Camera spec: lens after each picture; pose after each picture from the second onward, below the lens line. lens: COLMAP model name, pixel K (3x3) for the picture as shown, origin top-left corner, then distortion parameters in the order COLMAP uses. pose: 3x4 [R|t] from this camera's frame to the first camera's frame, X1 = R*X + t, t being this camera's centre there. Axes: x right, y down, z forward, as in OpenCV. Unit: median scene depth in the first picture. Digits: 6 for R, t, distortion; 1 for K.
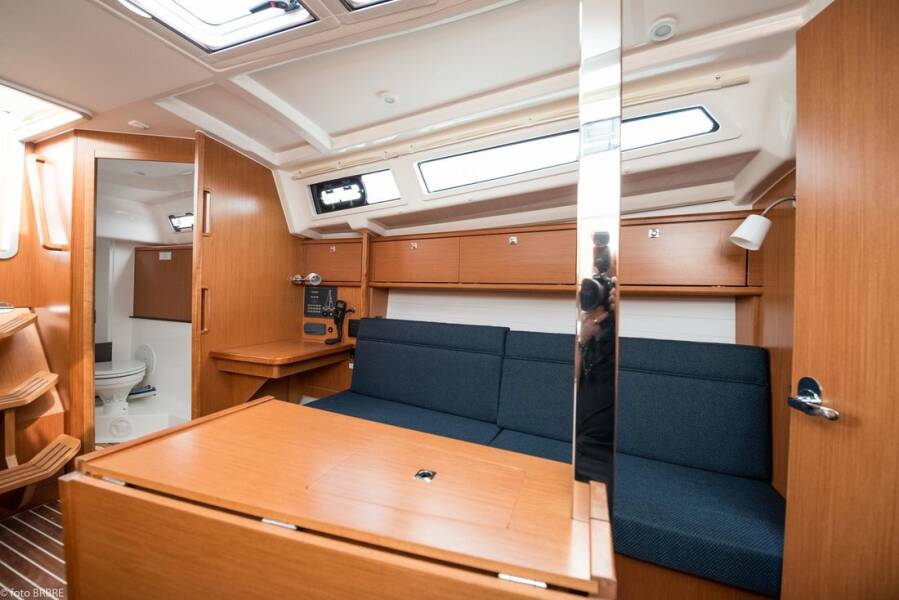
lens RADIAL K [[358.8, 0, 451.0], [0, 358.8, 293.5], [0, 0, 1]] dist [-0.014161, -0.003441]
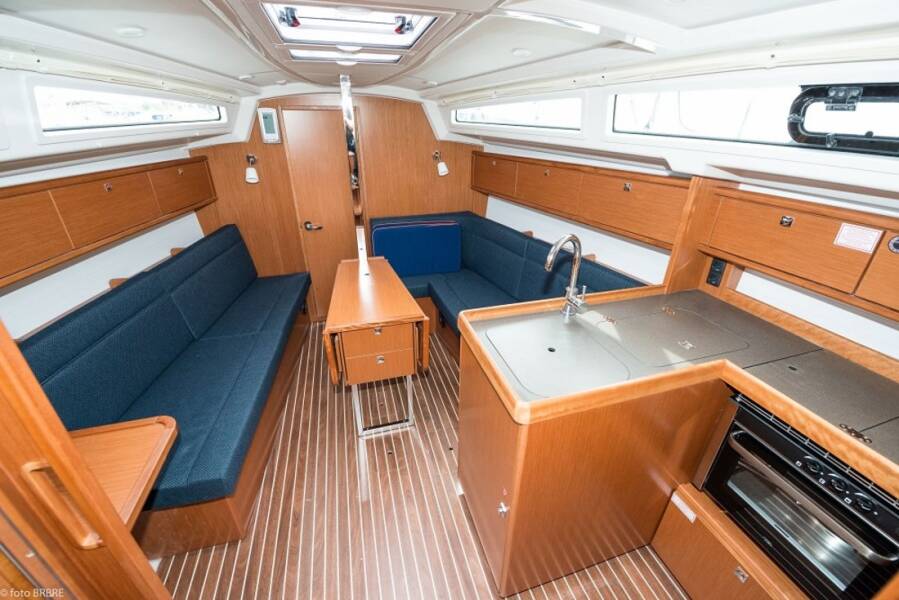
lens RADIAL K [[358.8, 0, 451.0], [0, 358.8, 293.5], [0, 0, 1]] dist [-0.014161, -0.003441]
pose [[-0.605914, -0.361296, 0.708755, -0.923872], [-0.015750, 0.896195, 0.443380, -0.260250], [-0.795374, 0.257487, -0.548707, 0.689282]]
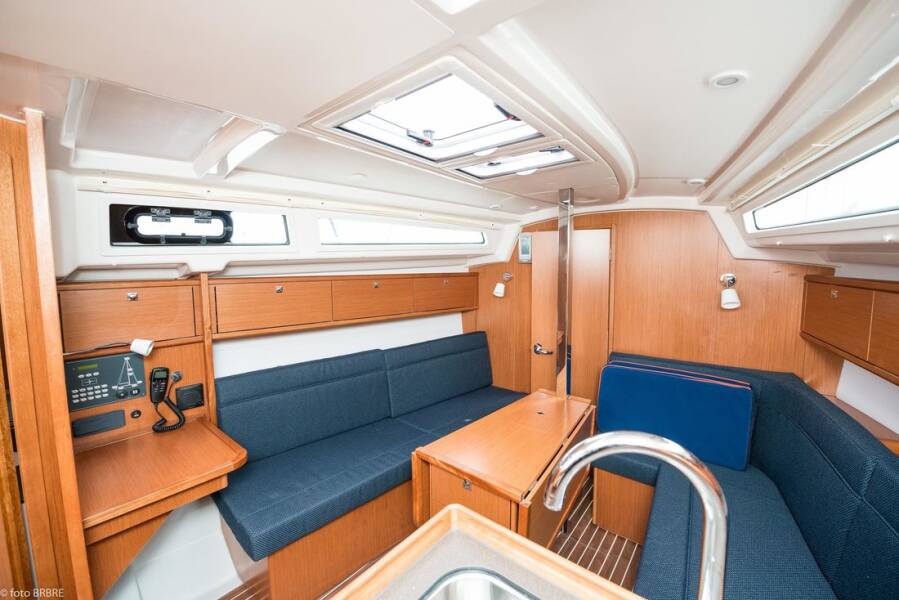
lens RADIAL K [[358.8, 0, 451.0], [0, 358.8, 293.5], [0, 0, 1]] dist [-0.014161, -0.003441]
pose [[0.316099, -0.098183, 0.943632, -0.815052], [0.018769, 0.995083, 0.097249, -0.194440], [-0.948541, -0.013029, 0.316387, 0.241798]]
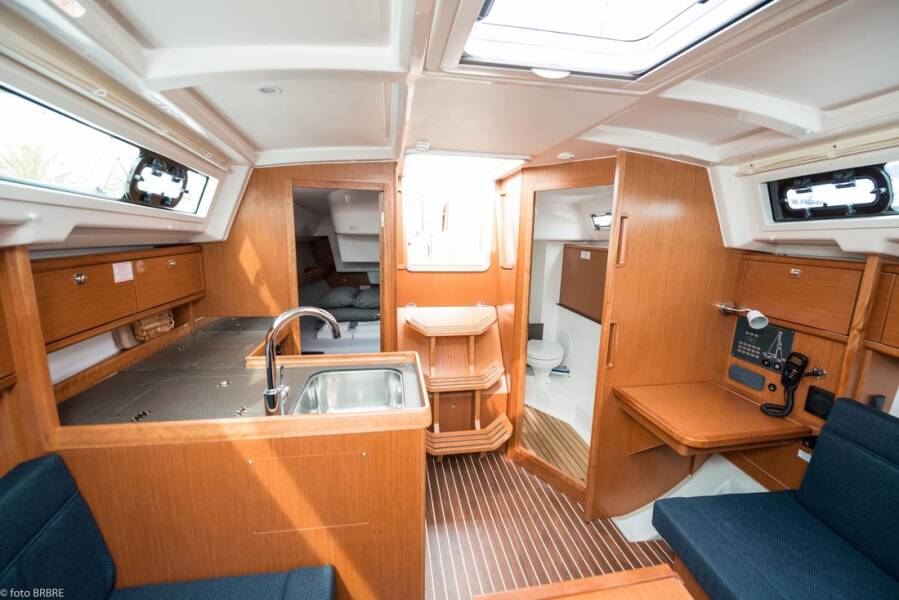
lens RADIAL K [[358.8, 0, 451.0], [0, 358.8, 293.5], [0, 0, 1]] dist [-0.014161, -0.003441]
pose [[0.500922, 0.138295, -0.854372, -0.094865], [-0.015450, 0.988423, 0.150935, -0.186400], [0.865355, -0.062406, 0.497259, 0.140139]]
